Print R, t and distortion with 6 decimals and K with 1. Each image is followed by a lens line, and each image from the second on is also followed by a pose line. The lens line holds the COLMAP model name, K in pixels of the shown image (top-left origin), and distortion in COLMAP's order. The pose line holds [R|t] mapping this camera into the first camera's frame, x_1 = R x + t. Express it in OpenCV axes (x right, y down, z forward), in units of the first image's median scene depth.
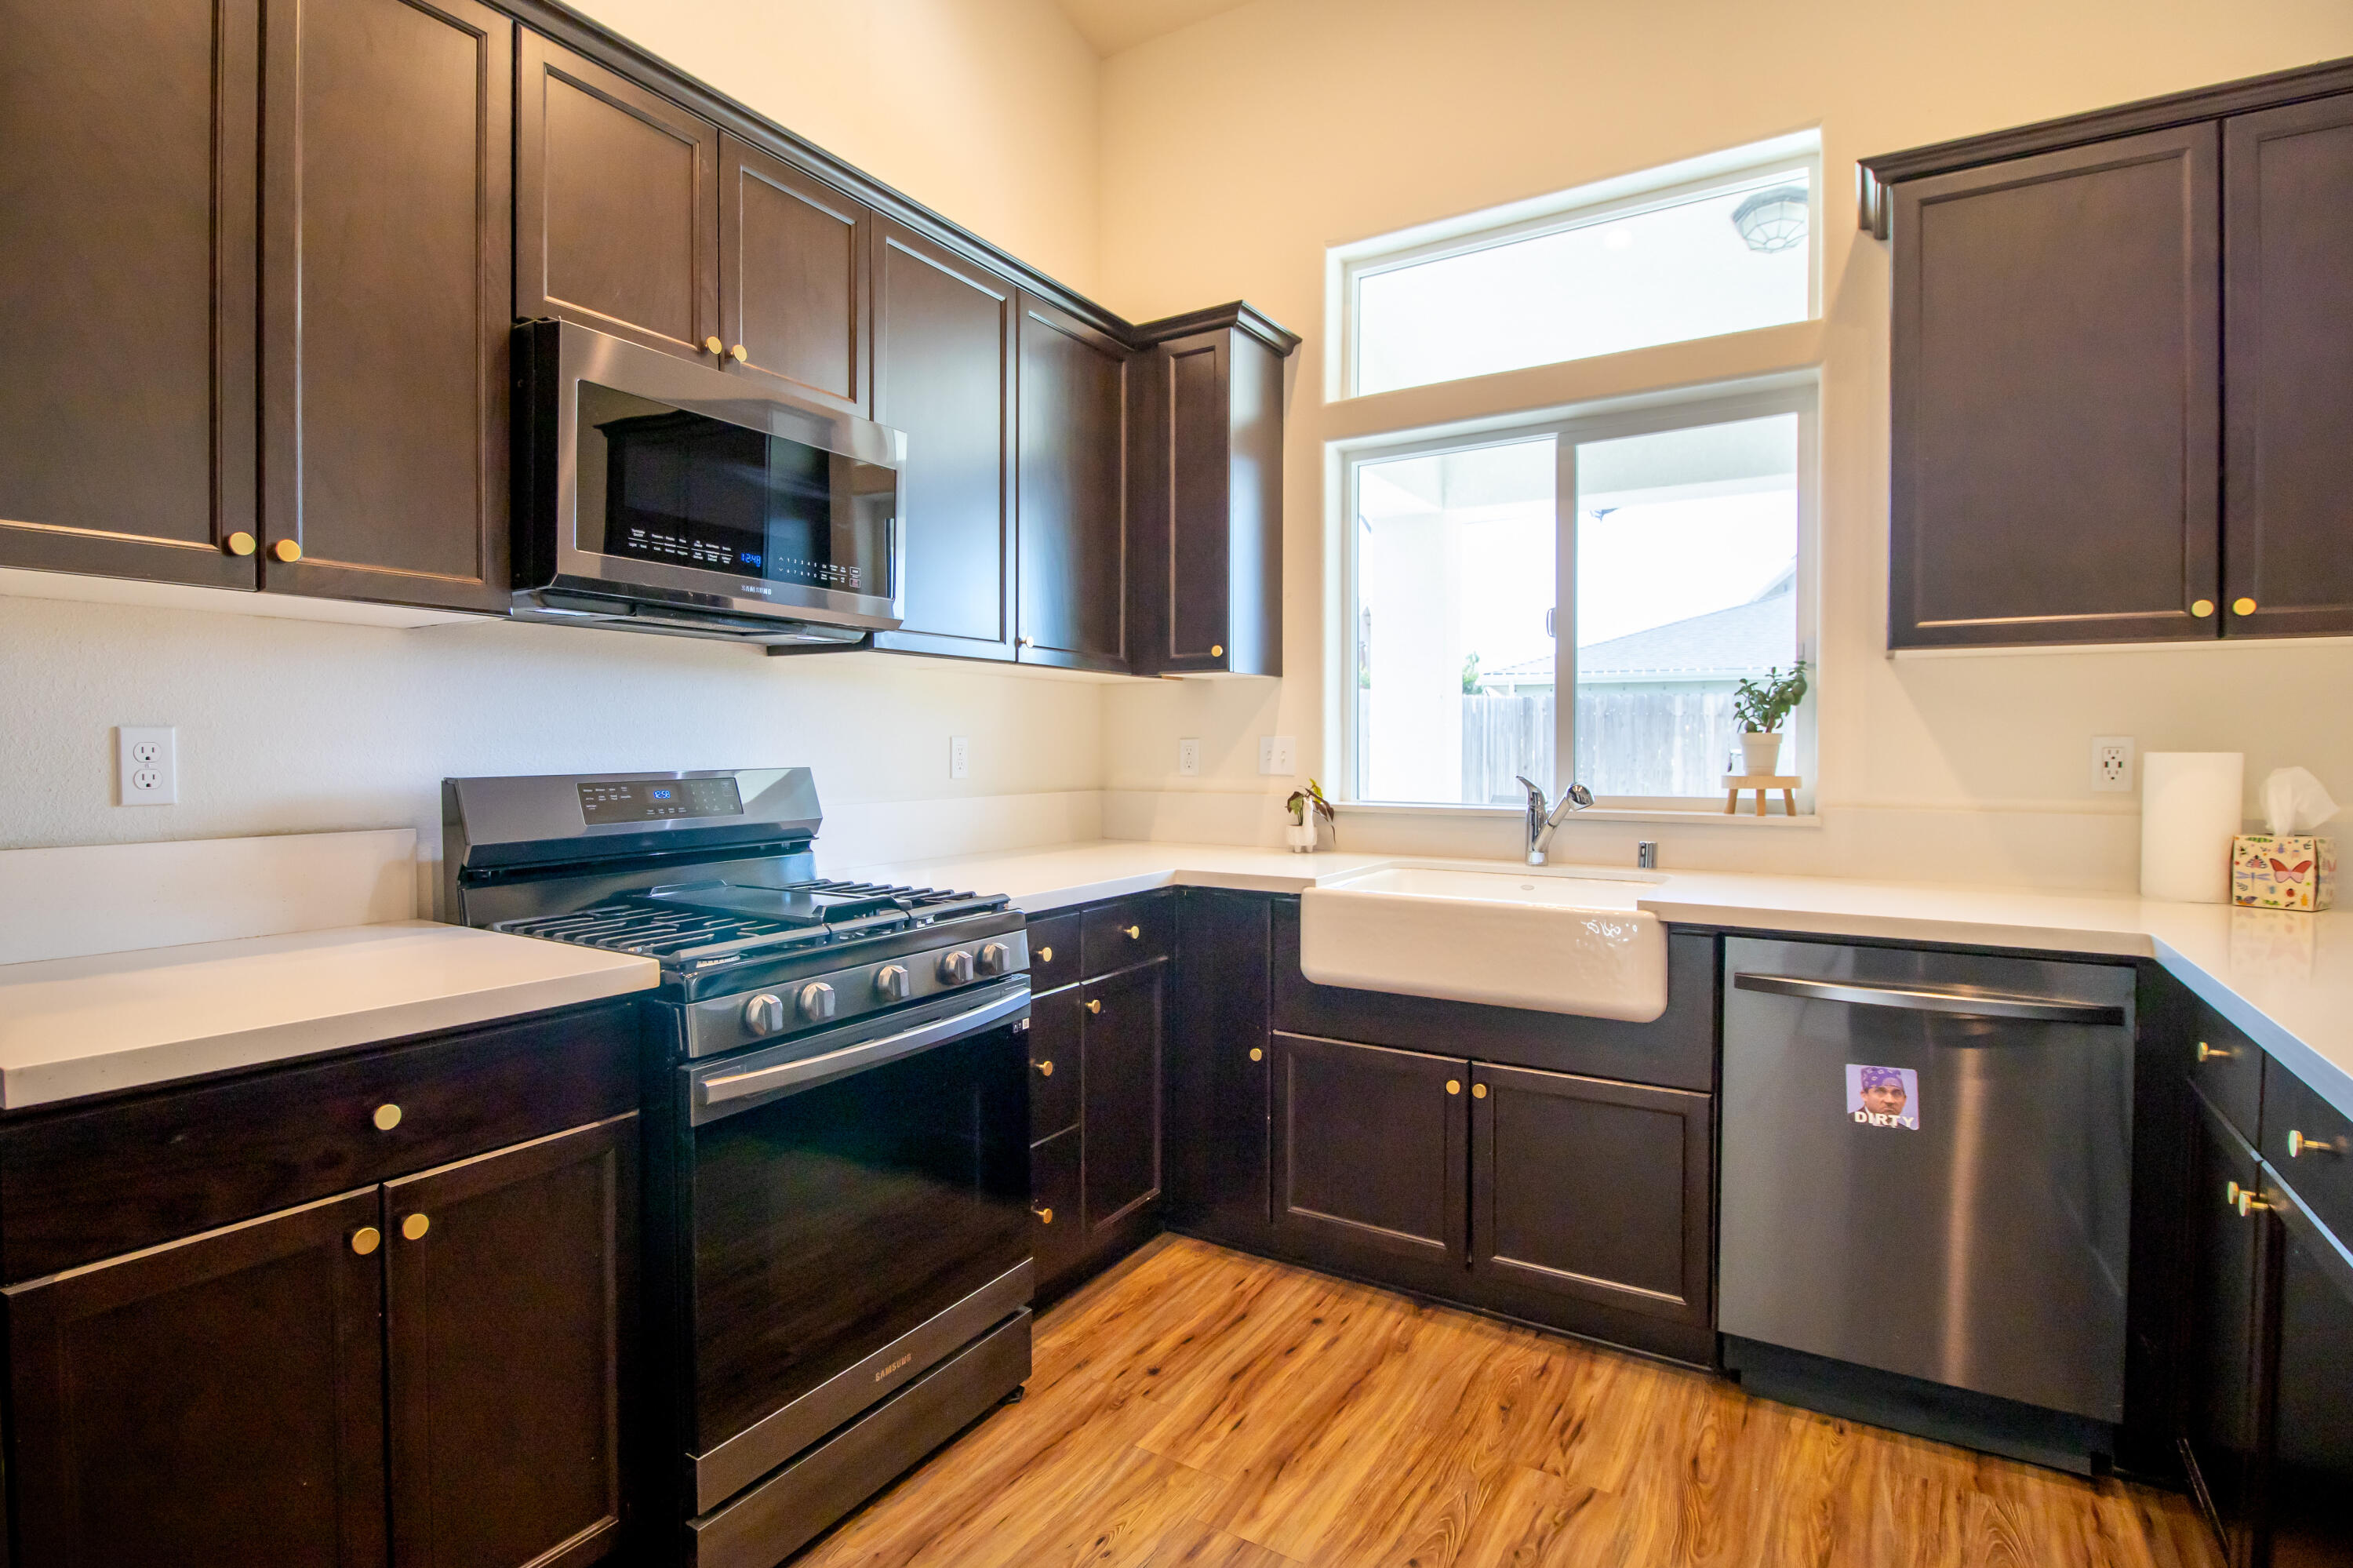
lens RADIAL K [[1243.9, 0, 1169.5], [0, 1243.9, 790.3], [0, 0, 1]] dist [-0.022381, -0.005397]
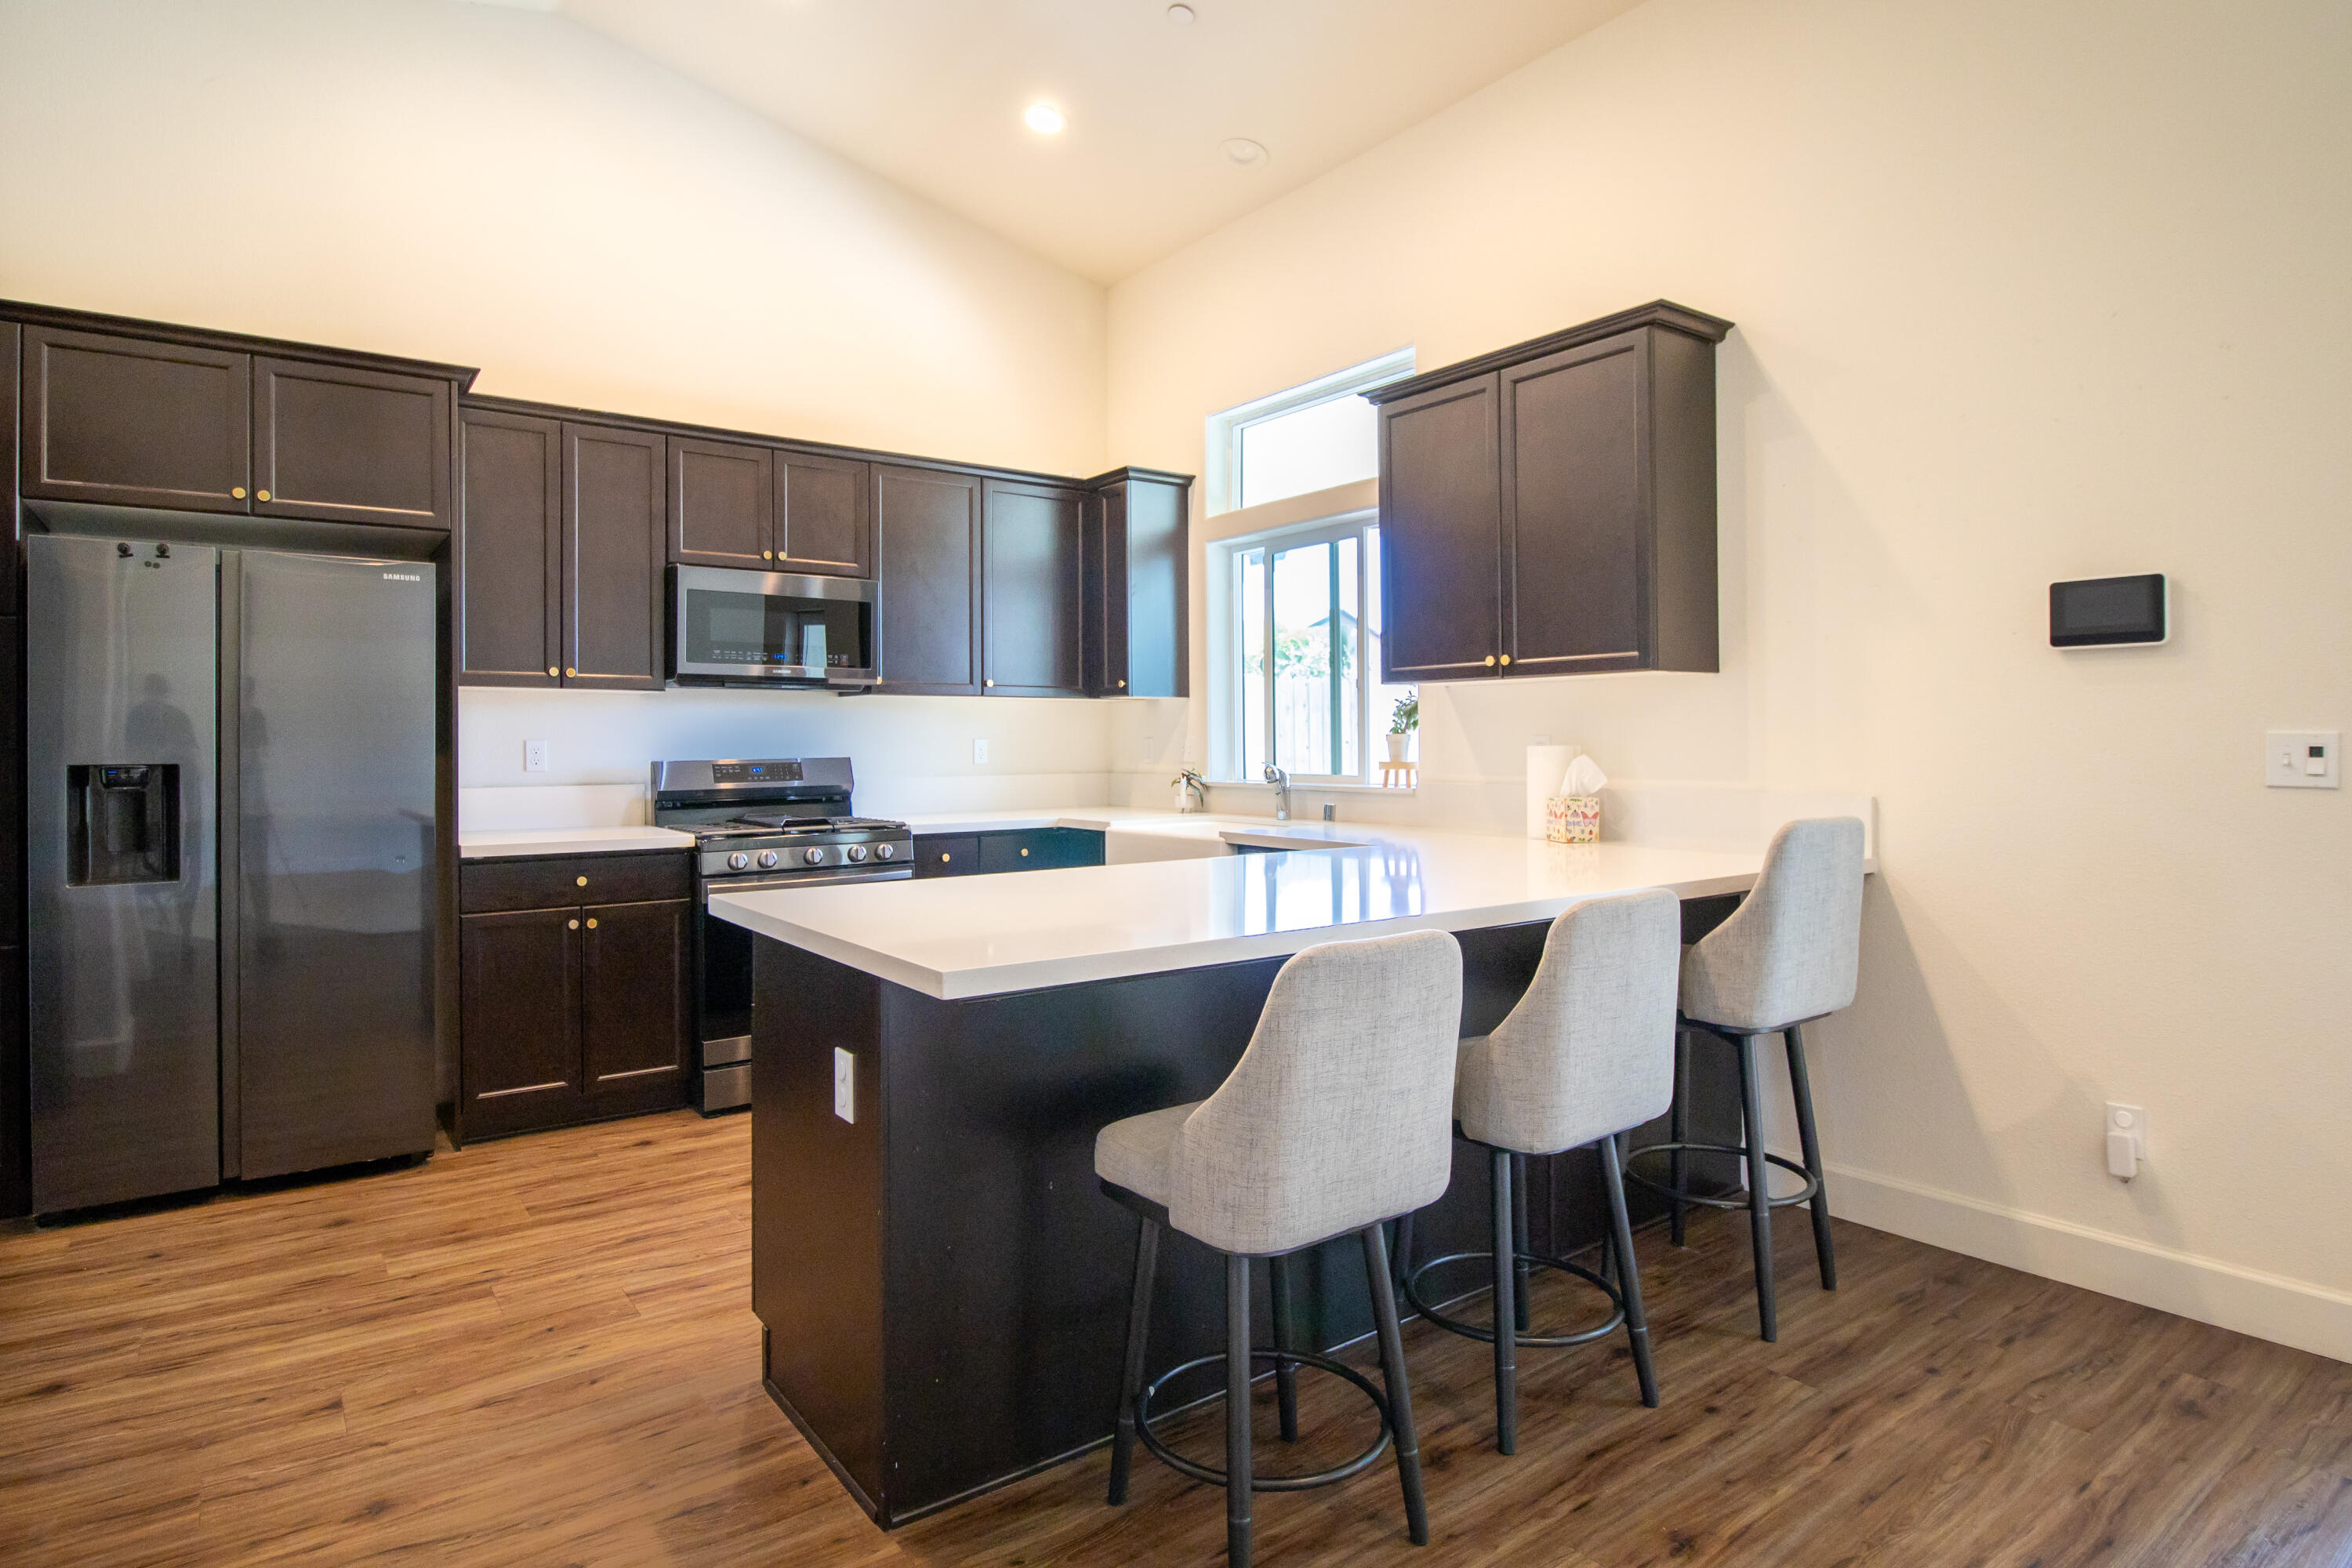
lens RADIAL K [[1391.1, 0, 1224.4], [0, 1391.1, 749.9], [0, 0, 1]] dist [-0.022454, -0.000937]
pose [[0.937776, -0.003477, -0.347222, 1.037031], [-0.006696, 0.999583, -0.028094, 0.027763], [0.347175, 0.028671, 0.937362, -0.821524]]
